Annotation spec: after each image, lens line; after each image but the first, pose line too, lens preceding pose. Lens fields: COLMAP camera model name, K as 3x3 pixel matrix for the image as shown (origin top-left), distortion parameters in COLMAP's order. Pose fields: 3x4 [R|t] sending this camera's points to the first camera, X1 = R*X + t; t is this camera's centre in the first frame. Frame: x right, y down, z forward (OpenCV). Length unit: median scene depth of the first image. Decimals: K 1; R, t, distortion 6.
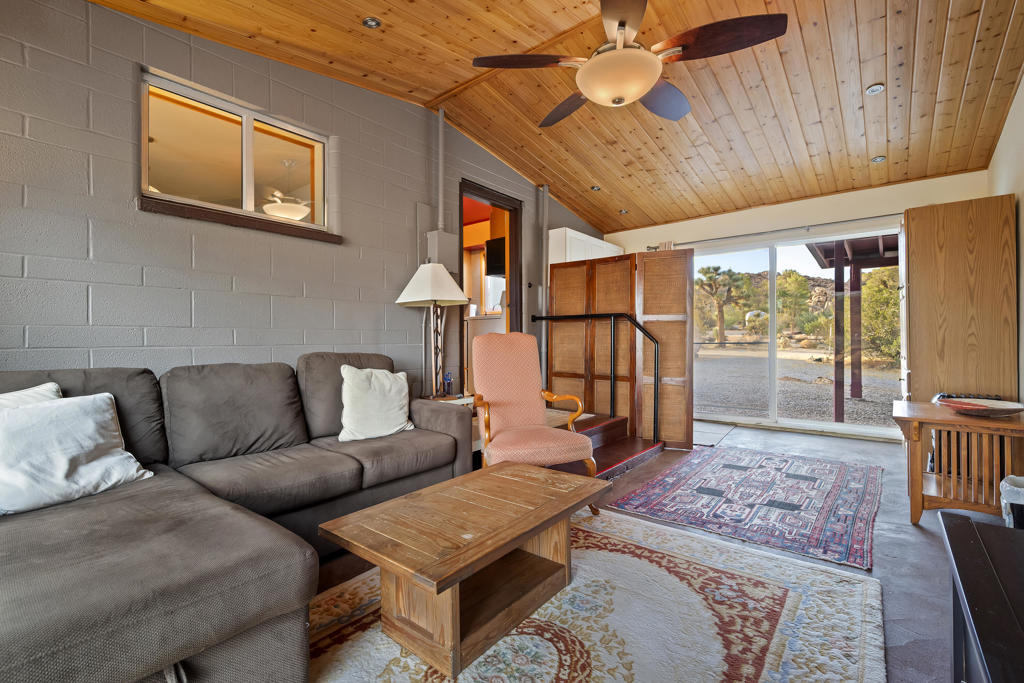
lens RADIAL K [[452.6, 0, 509.3], [0, 452.6, 341.0], [0, 0, 1]] dist [0.000839, -0.000567]
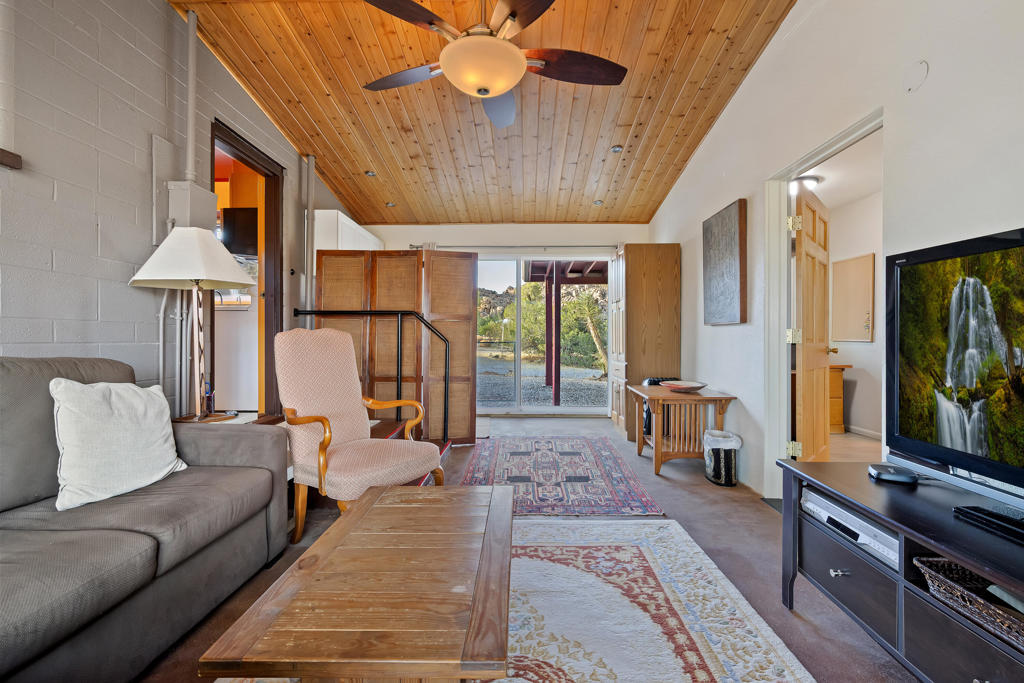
lens RADIAL K [[452.6, 0, 513.0], [0, 452.6, 340.5], [0, 0, 1]] dist [0.000839, -0.000567]
pose [[0.781504, 0.004987, 0.623881, -0.246759], [-0.005175, 0.999985, -0.001511, 0.002048], [-0.623879, -0.002048, 0.781518, 0.162058]]
